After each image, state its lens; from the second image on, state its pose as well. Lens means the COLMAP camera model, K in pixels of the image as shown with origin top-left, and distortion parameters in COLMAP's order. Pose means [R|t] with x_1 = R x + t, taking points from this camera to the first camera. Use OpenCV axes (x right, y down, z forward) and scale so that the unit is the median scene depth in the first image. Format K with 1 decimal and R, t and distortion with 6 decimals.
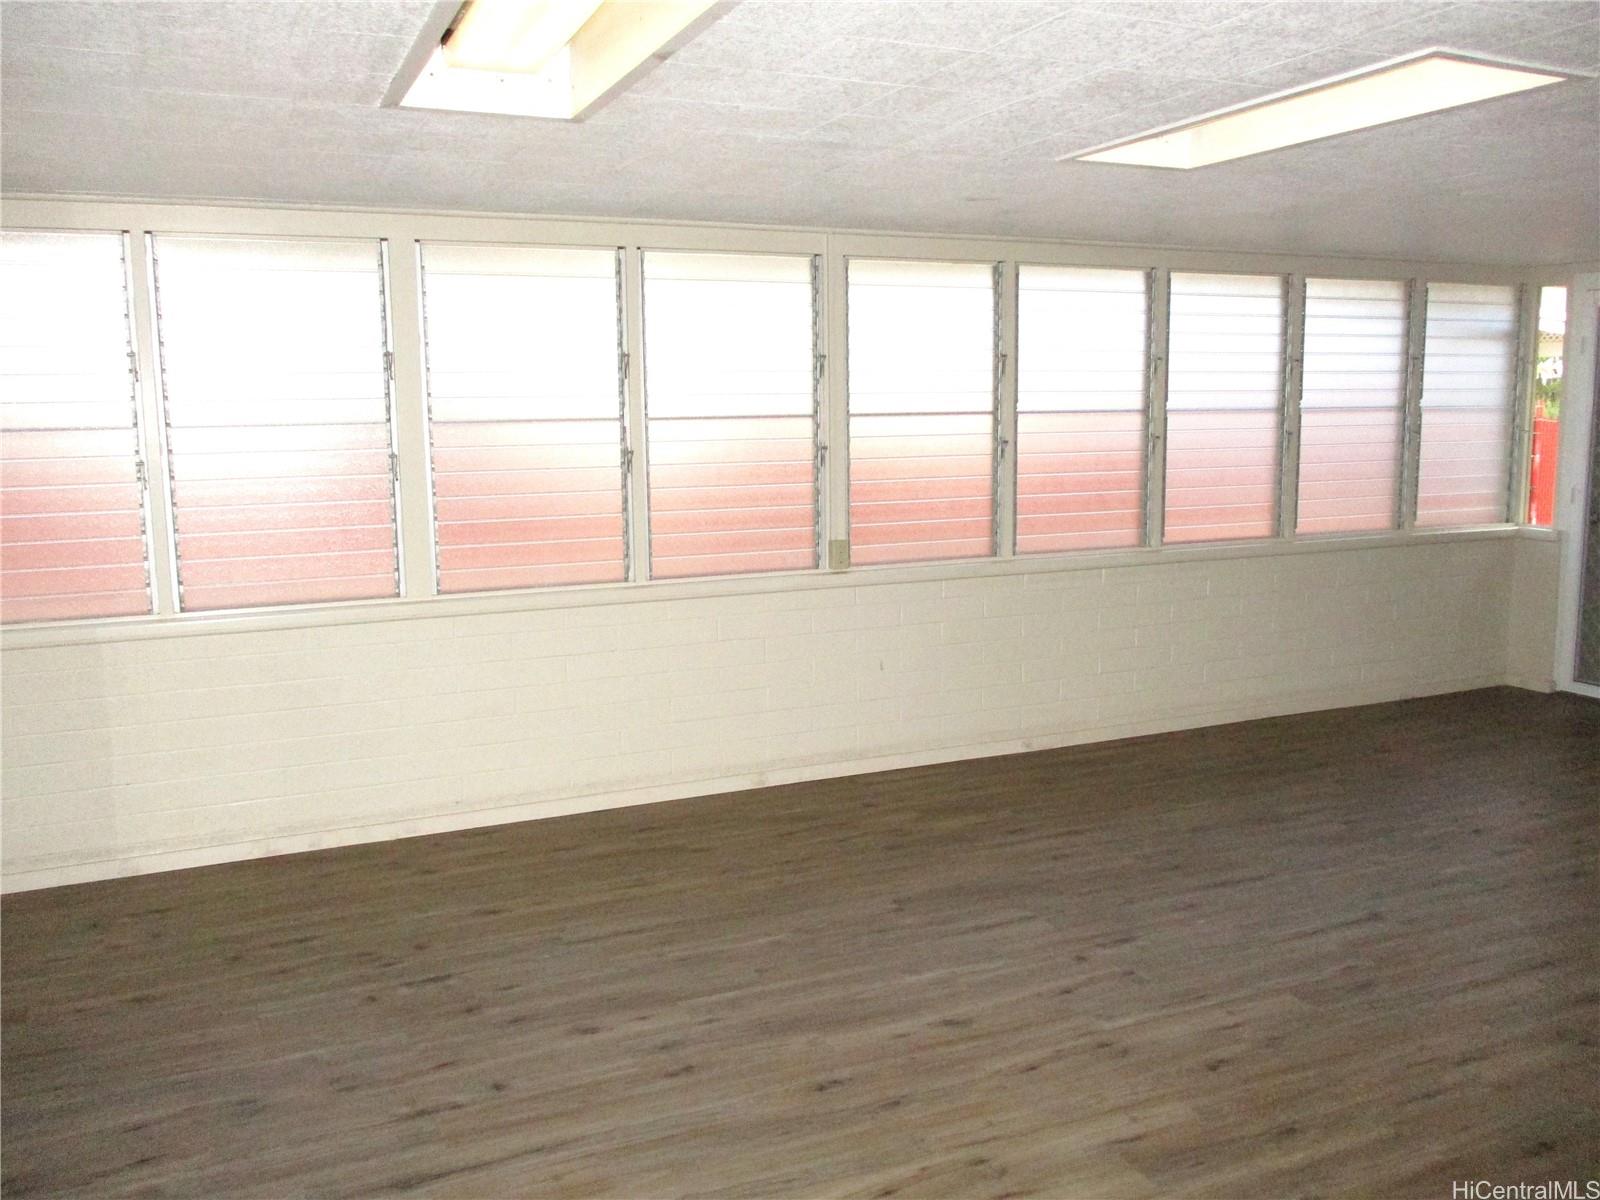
lens RADIAL K [[1350.1, 0, 800.0], [0, 1350.1, 600.0], [0, 0, 1]] dist [-0.016668, 0.003970]
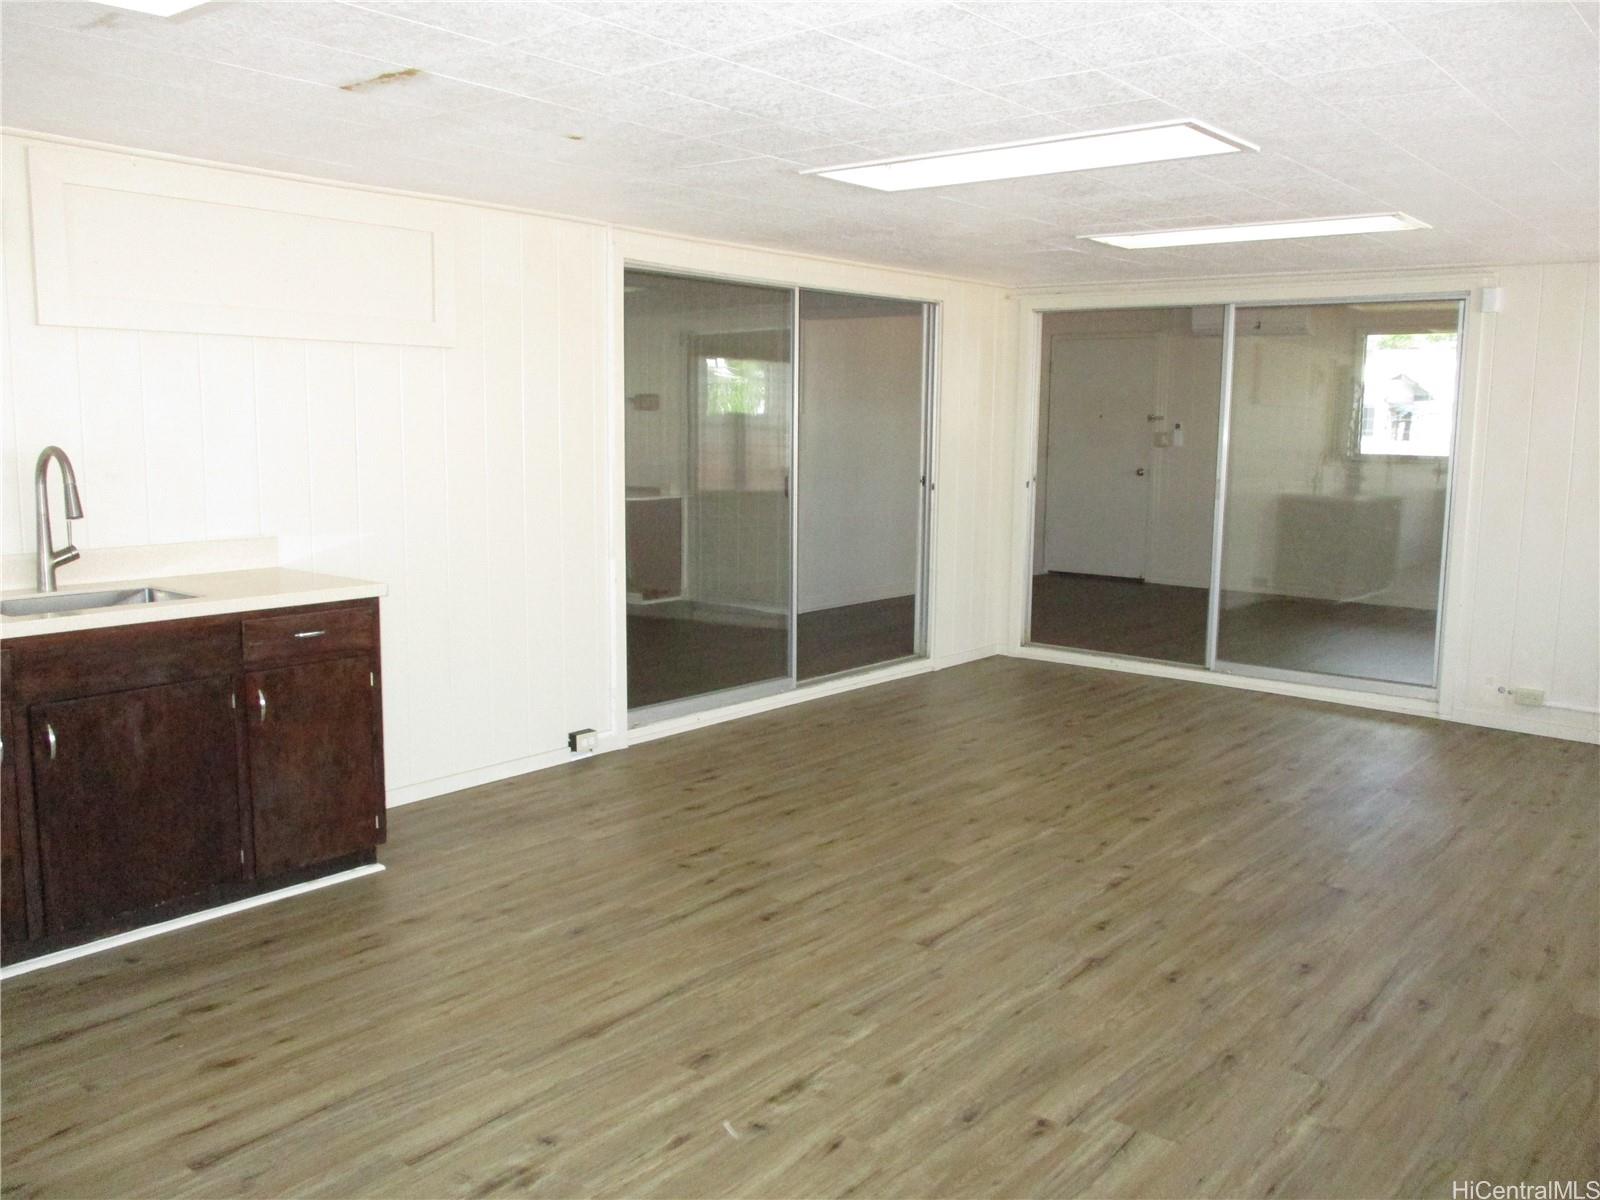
lens RADIAL K [[1323.4, 0, 800.0], [0, 1323.4, 600.0], [0, 0, 1]] dist [-0.033113, 0.011665]
pose [[-0.896443, 0.060146, -0.439058, 0.944193], [-0.066151, 0.961486, 0.266776, -0.245096], [0.438193, 0.268194, -0.857939, 1.778454]]
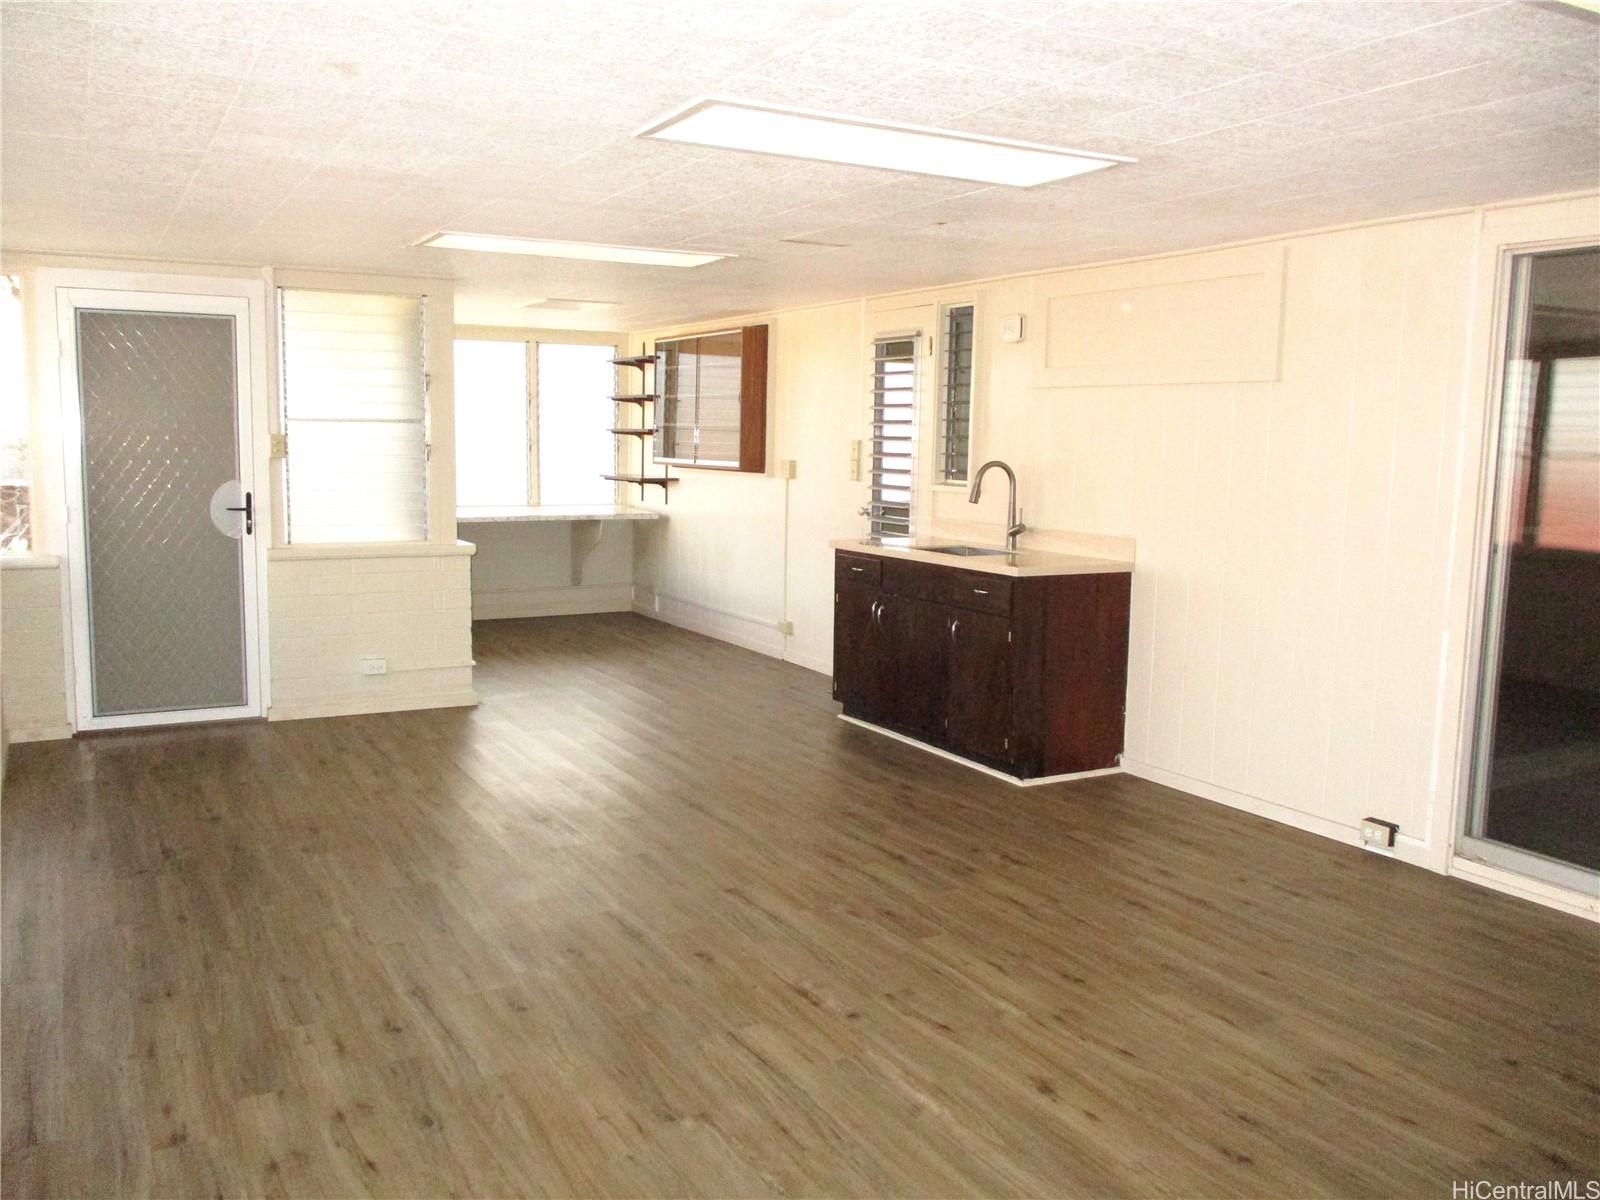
lens RADIAL K [[1323.4, 0, 800.0], [0, 1323.4, 600.0], [0, 0, 1]] dist [-0.033113, 0.011665]
pose [[-0.089052, -0.115553, 0.989301, -0.629323], [0.128193, 0.983657, 0.126433, -0.126200], [-0.987743, 0.138081, -0.072784, 1.047045]]
